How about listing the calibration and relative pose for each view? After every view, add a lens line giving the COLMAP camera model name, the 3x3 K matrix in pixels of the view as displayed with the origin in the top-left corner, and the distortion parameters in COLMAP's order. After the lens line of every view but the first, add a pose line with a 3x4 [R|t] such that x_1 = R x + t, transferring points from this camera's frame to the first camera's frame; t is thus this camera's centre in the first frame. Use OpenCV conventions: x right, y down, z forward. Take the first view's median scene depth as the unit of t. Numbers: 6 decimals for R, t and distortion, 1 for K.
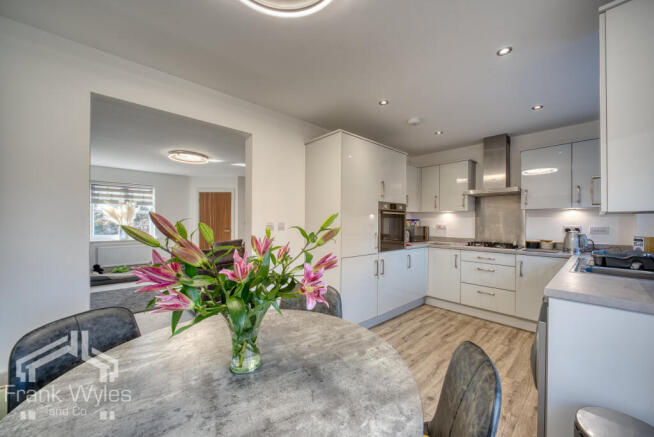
lens RADIAL K [[243.3, 0, 326.9], [0, 243.3, 221.5], [0, 0, 1]] dist [-0.003473, -0.000027]
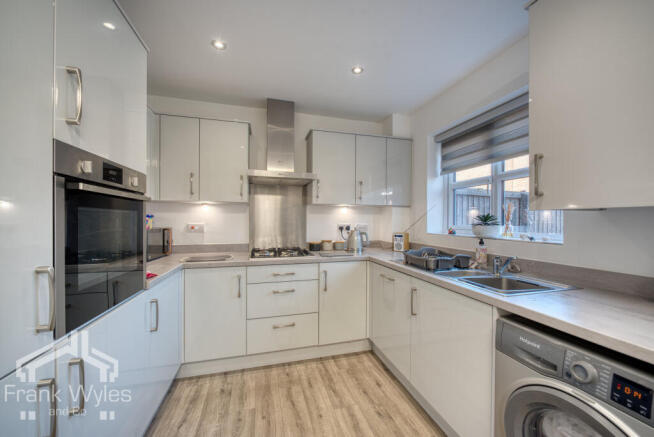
lens RADIAL K [[243.3, 0, 327.8], [0, 243.3, 221.8], [0, 0, 1]] dist [-0.003473, -0.000027]
pose [[0.442097, -0.009870, 0.896913, 0.104231], [-0.002103, 0.999925, 0.012040, -0.001002], [-0.896965, -0.007210, 0.442043, 0.579089]]
